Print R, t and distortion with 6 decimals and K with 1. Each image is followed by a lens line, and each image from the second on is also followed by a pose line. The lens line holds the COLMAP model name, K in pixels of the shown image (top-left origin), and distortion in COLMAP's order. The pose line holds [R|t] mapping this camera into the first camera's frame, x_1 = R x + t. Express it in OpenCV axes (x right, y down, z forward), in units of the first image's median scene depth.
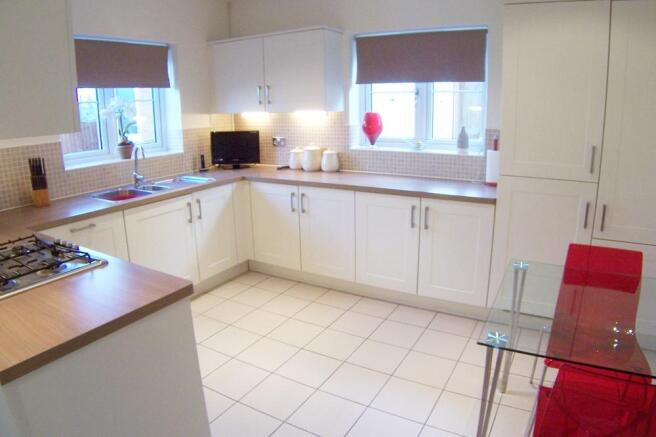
lens RADIAL K [[433.1, 0, 328.0], [0, 433.1, 218.5], [0, 0, 1]] dist [-0.201620, 0.072580]
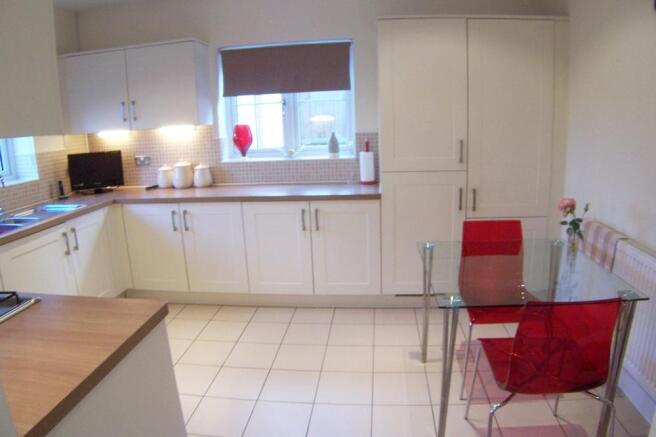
lens RADIAL K [[433.1, 0, 328.0], [0, 433.1, 218.5], [0, 0, 1]] dist [-0.201620, 0.072580]
pose [[0.912320, -0.108322, 0.394890, -0.136293], [0.123773, 0.992215, -0.013781, 0.011571], [-0.390323, 0.061450, 0.918625, 0.011527]]
